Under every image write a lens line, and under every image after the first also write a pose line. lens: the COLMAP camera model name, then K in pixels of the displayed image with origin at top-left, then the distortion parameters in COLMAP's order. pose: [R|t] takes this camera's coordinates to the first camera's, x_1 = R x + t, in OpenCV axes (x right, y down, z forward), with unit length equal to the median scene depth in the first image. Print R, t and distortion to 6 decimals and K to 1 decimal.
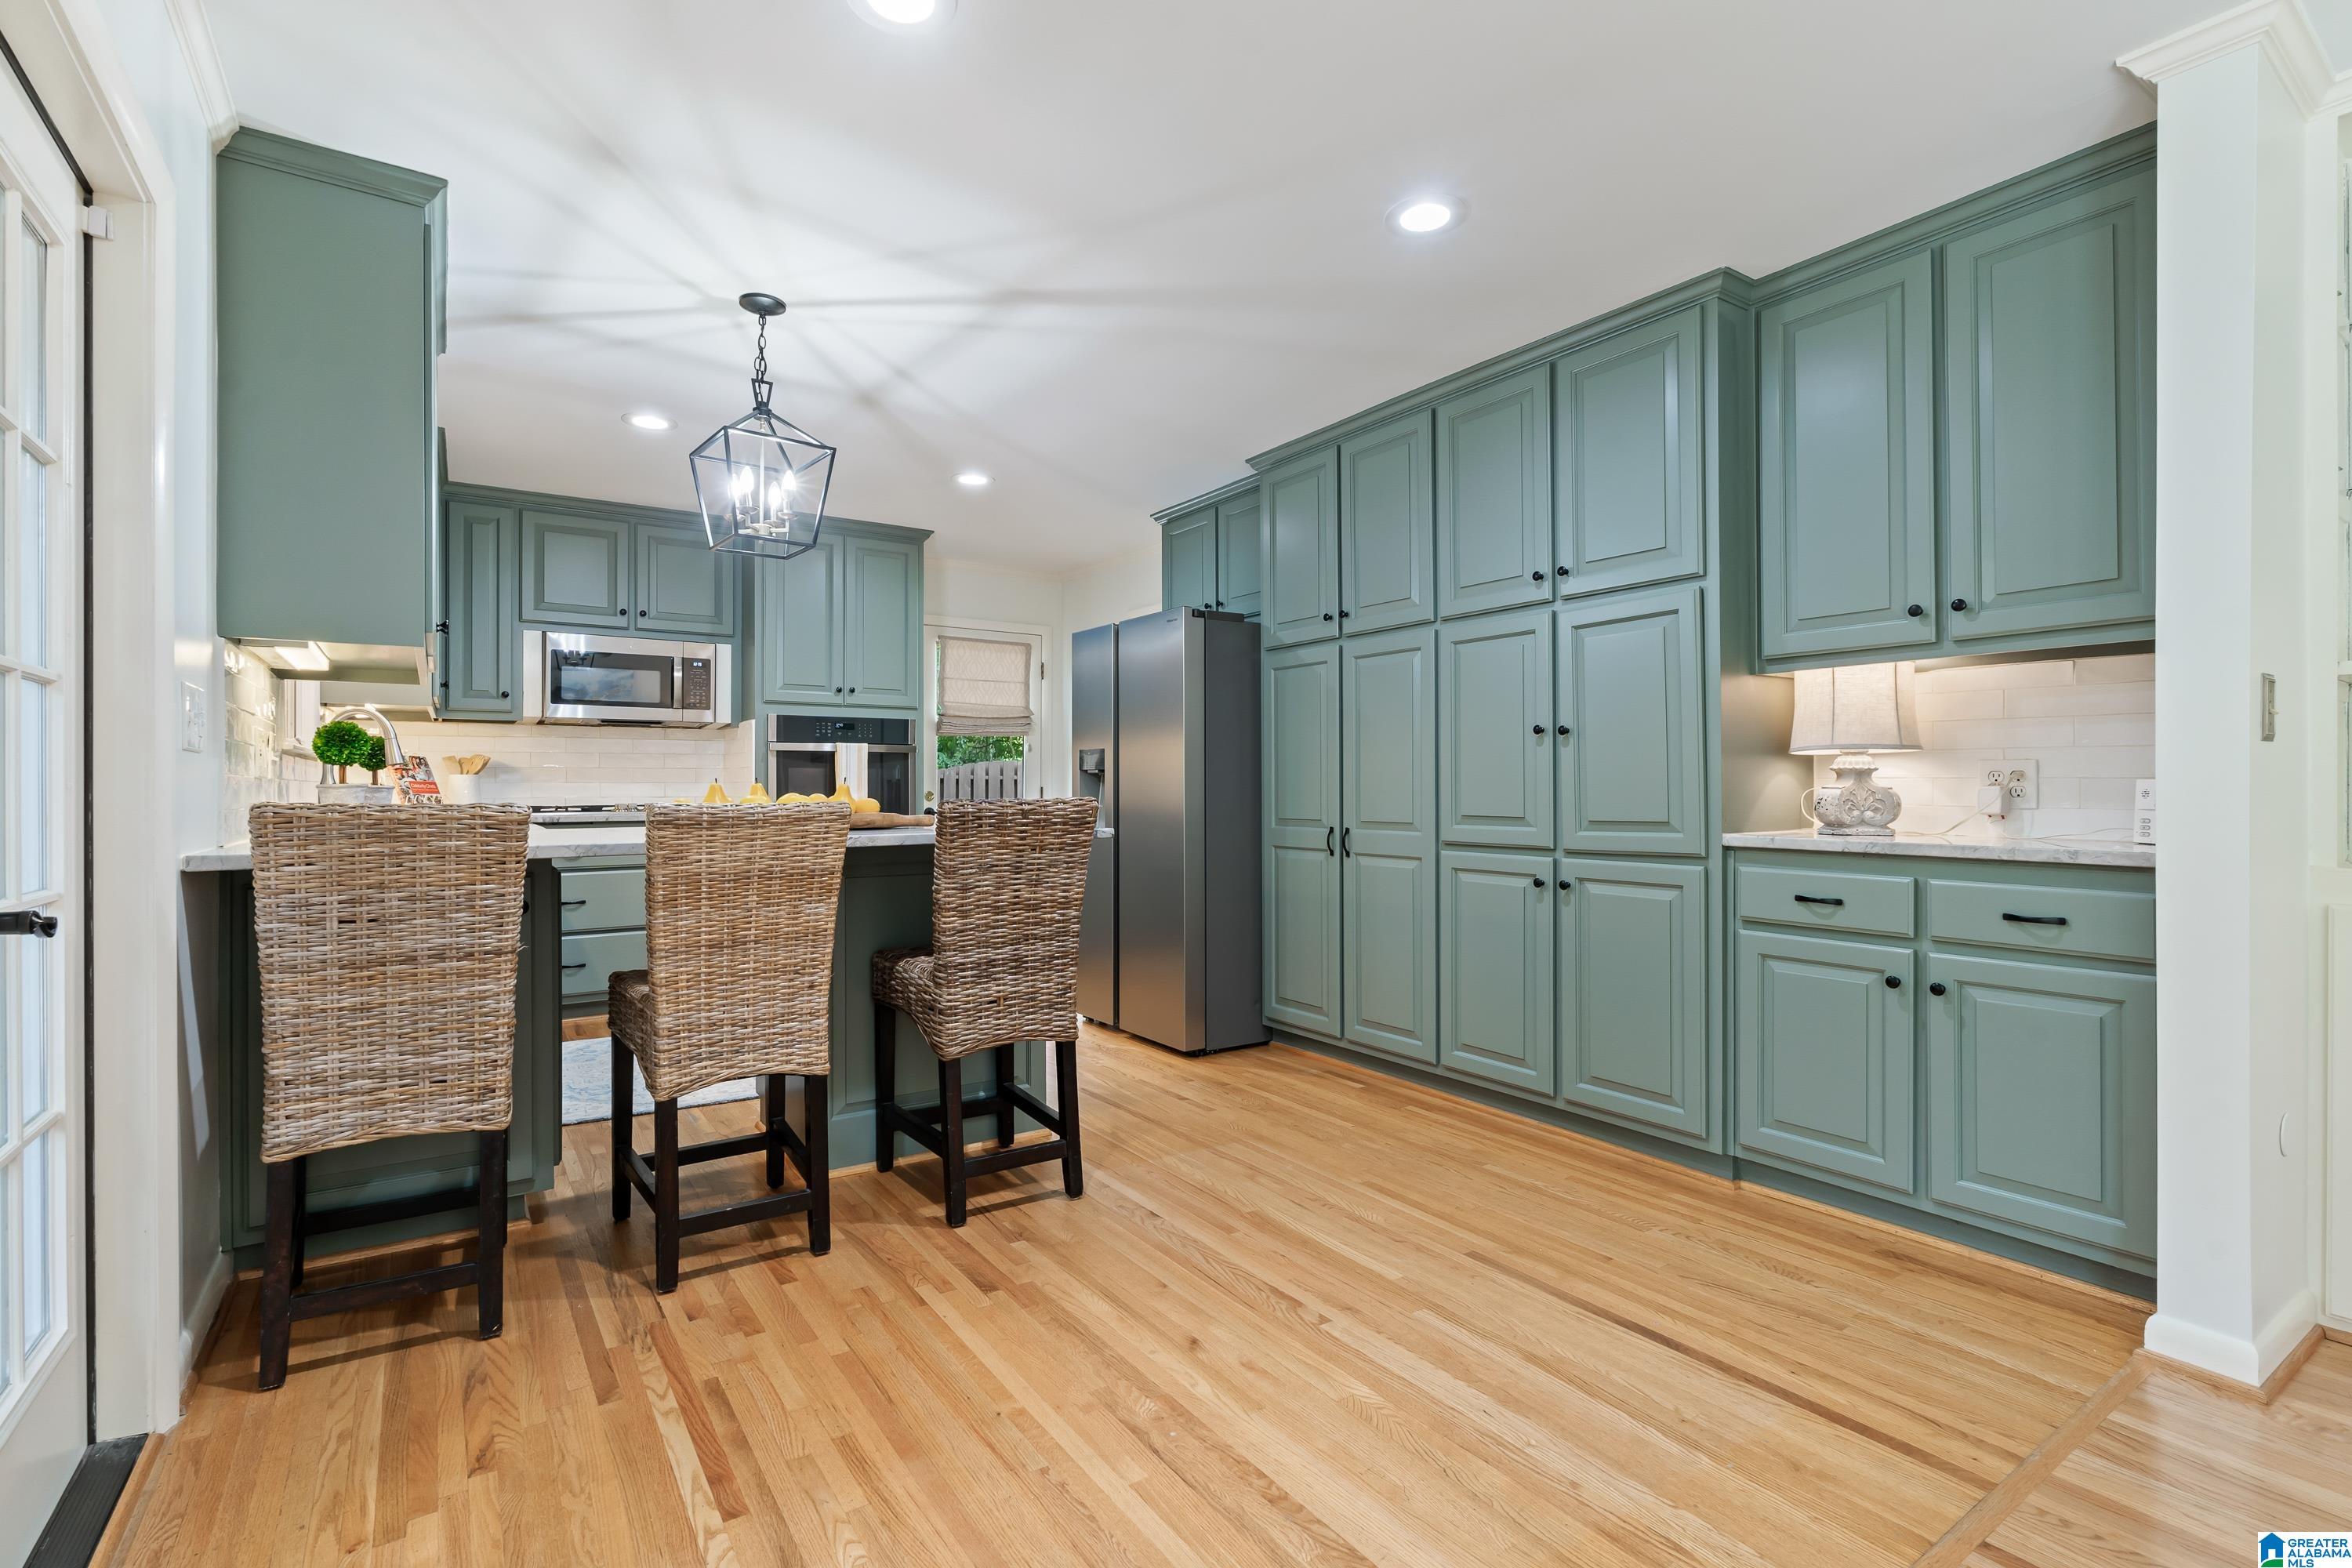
lens RADIAL K [[1045.4, 0, 1176.0], [0, 1045.4, 784.0], [0, 0, 1]] dist [0.001729, 0.000171]
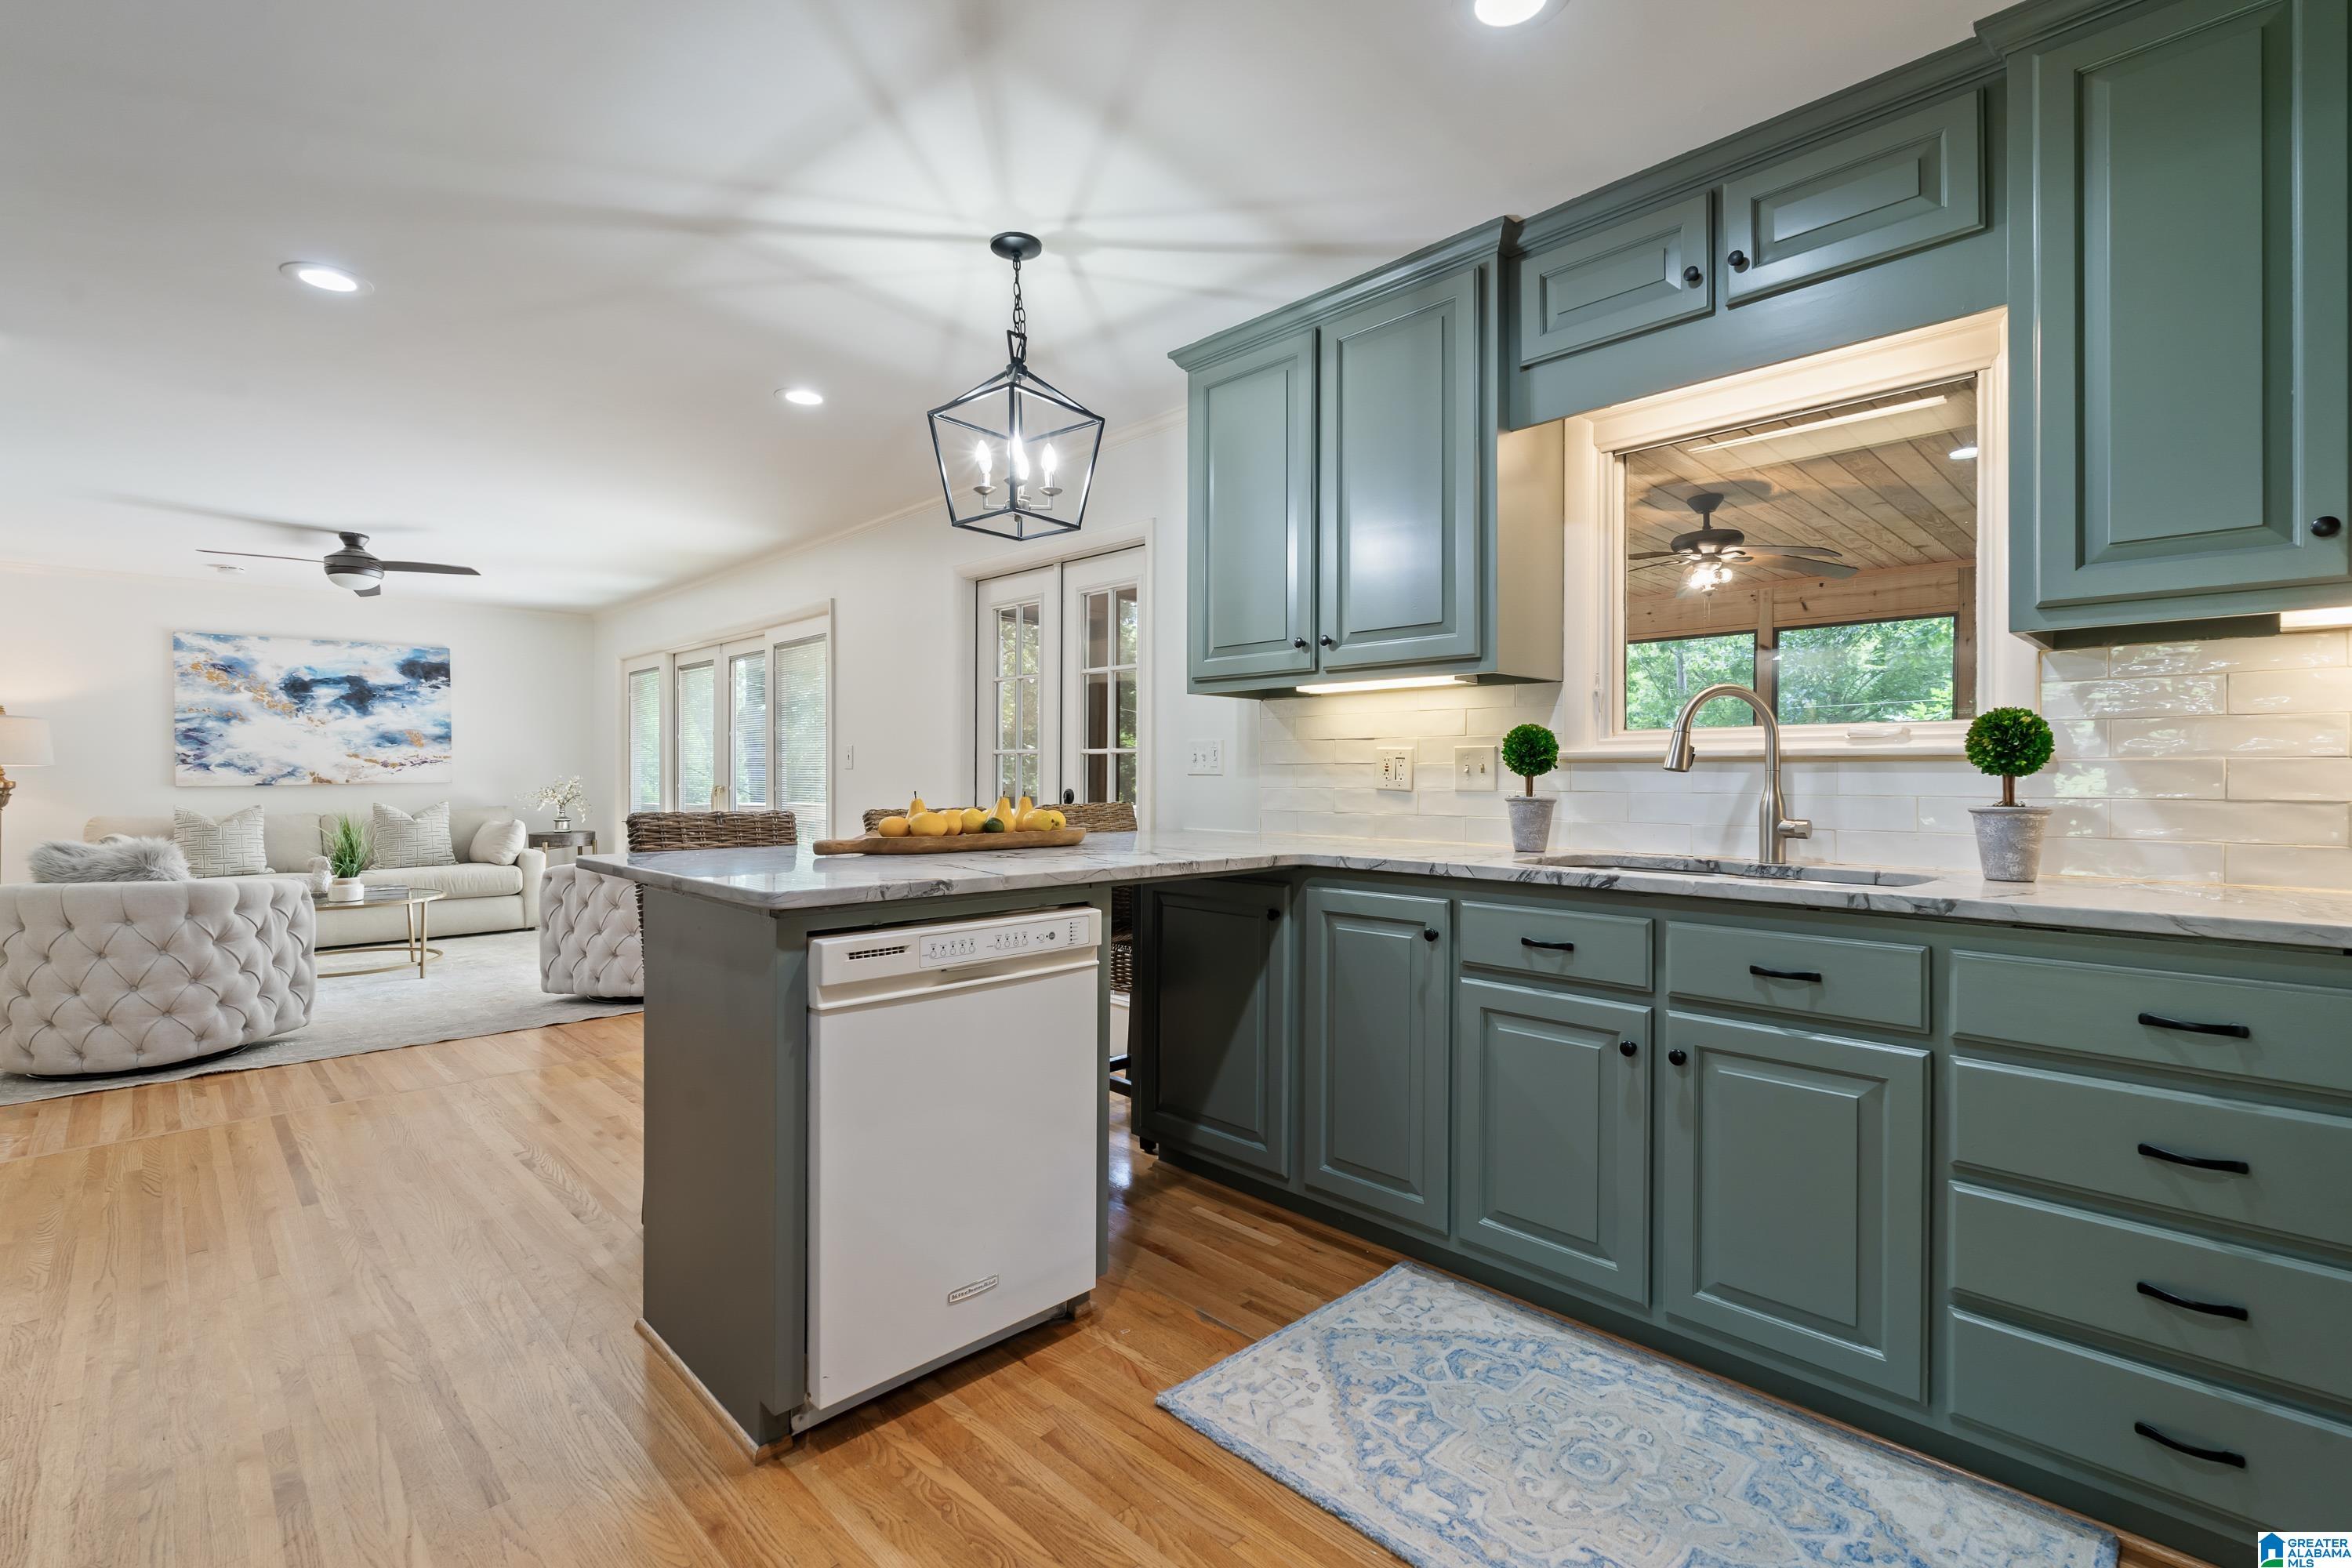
lens RADIAL K [[1045.4, 0, 1176.0], [0, 1045.4, 784.0], [0, 0, 1]] dist [0.001729, 0.000171]
pose [[-0.985282, 0.000933, -0.170934, -0.383519], [0.001473, 0.999994, -0.003031, -0.007381], [0.170930, -0.003238, -0.985278, 1.907410]]
